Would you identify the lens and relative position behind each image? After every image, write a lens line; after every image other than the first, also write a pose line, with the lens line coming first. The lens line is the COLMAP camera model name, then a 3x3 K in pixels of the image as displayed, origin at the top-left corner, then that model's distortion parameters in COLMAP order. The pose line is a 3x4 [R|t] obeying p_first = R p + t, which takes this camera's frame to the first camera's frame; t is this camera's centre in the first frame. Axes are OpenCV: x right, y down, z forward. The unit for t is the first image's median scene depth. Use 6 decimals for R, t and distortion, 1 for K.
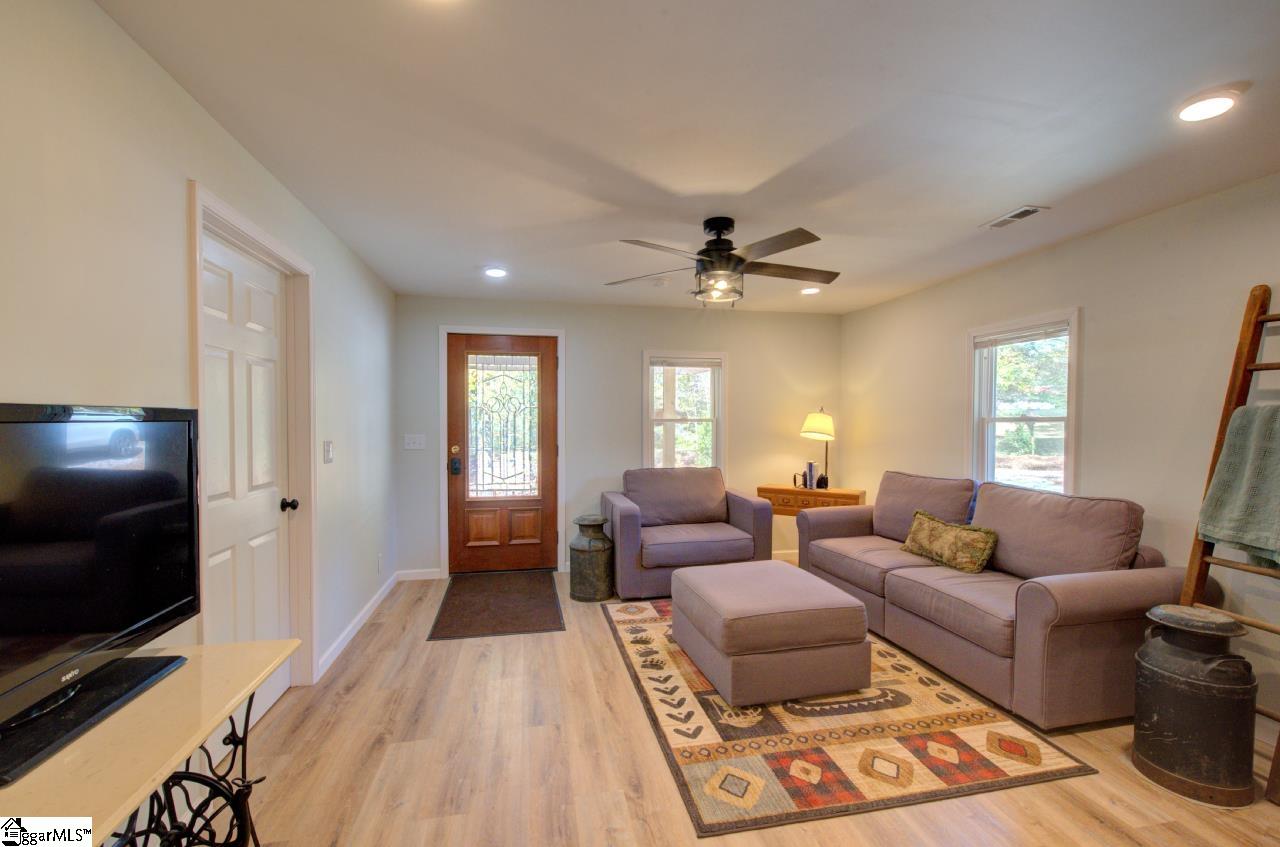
lens RADIAL K [[563.5, 0, 645.7], [0, 563.5, 435.0], [0, 0, 1]] dist [-0.000883, 0.000447]
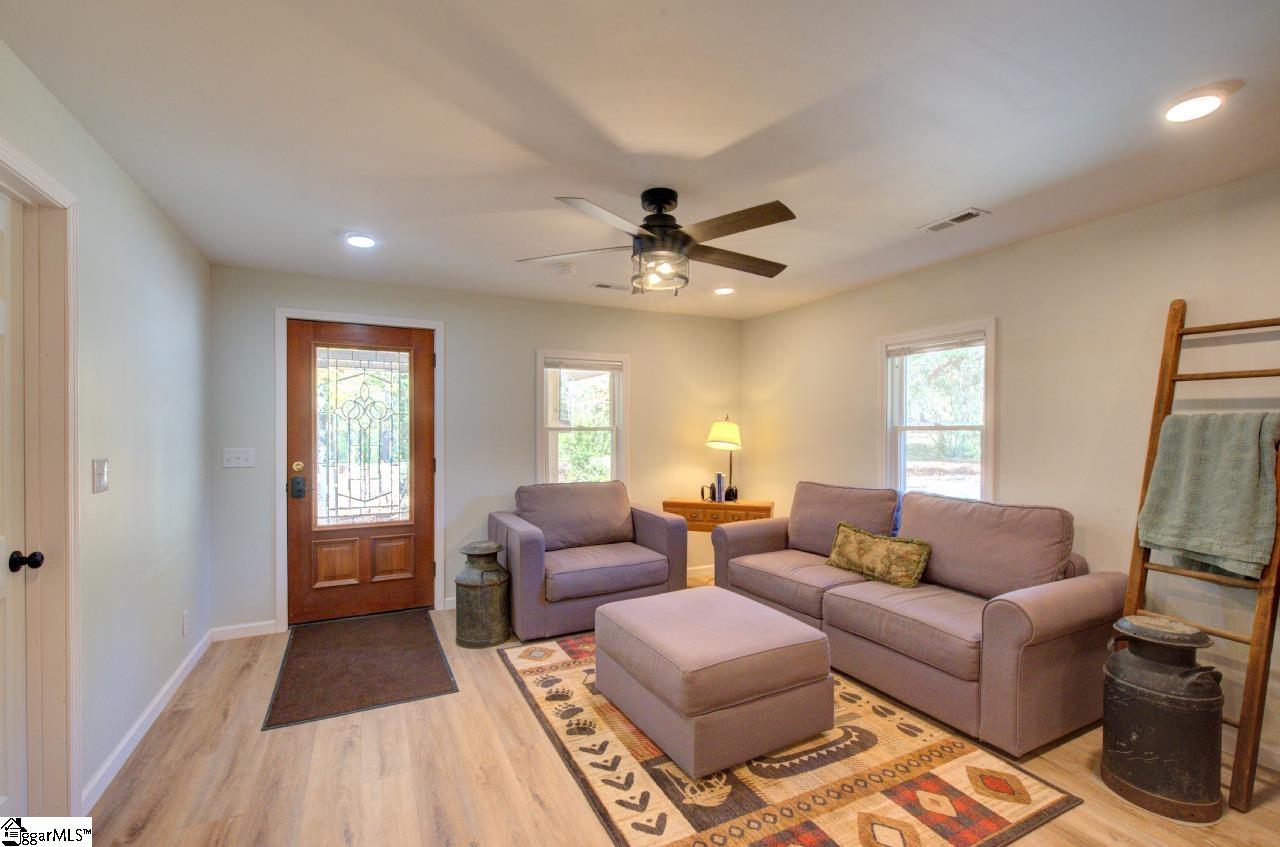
lens RADIAL K [[563.5, 0, 645.7], [0, 563.5, 435.0], [0, 0, 1]] dist [-0.000883, 0.000447]
pose [[0.968555, -0.002846, 0.248783, -0.100195], [0.006825, 0.999862, -0.015131, -0.004098], [-0.248705, 0.016353, 0.968441, 0.185670]]
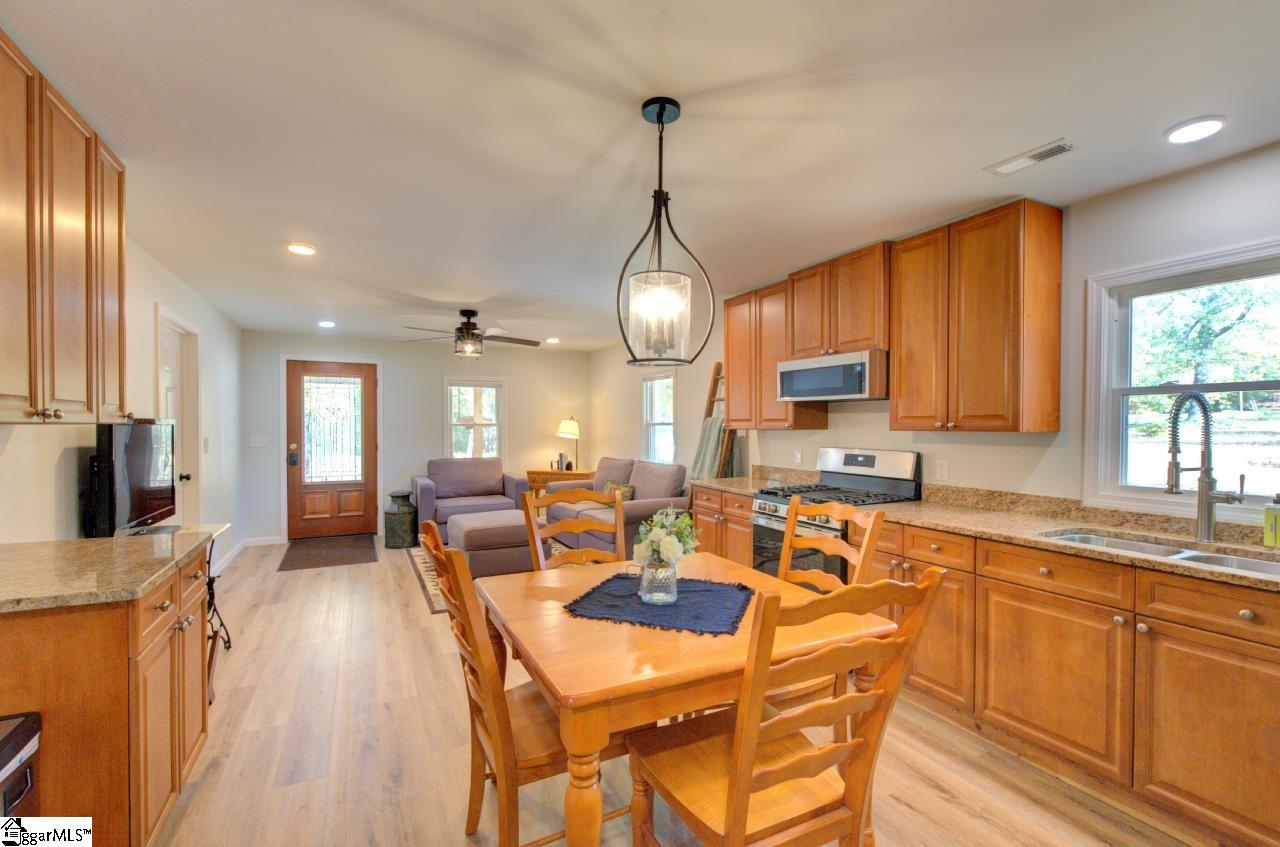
lens RADIAL K [[563.5, 0, 645.7], [0, 563.5, 435.0], [0, 0, 1]] dist [-0.000883, 0.000447]
pose [[0.966792, -0.005000, 0.255514, 0.207425], [0.006992, 0.999952, -0.006887, 0.021201], [-0.255468, 0.008445, 0.966781, -0.811766]]
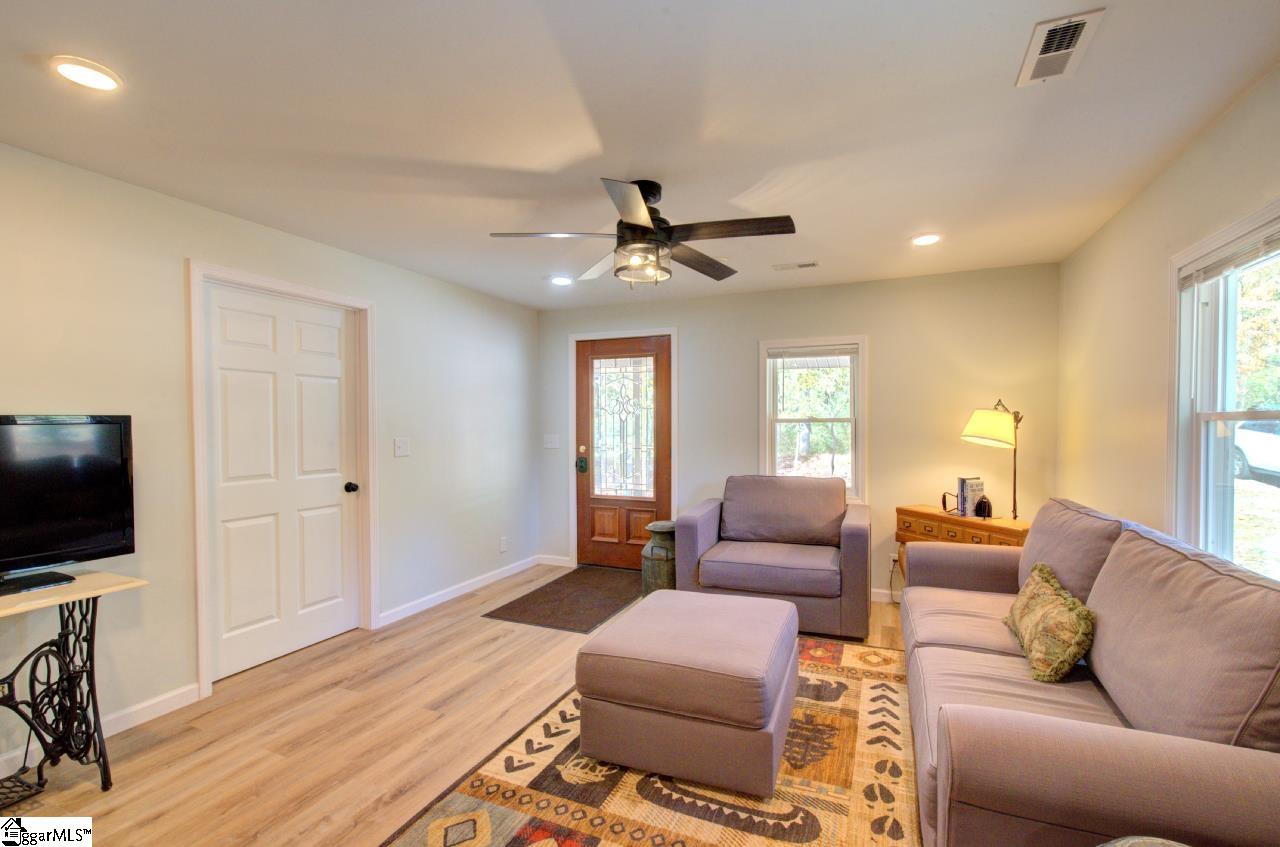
lens RADIAL K [[567.6, 0, 644.9], [0, 567.6, 433.6], [0, 0, 1]] dist [-0.000938, 0.000120]
pose [[0.812300, 0.006988, -0.583198, 0.621962], [-0.009418, 0.999955, -0.001137, -0.004954], [0.583163, 0.006416, 0.812330, 0.300809]]
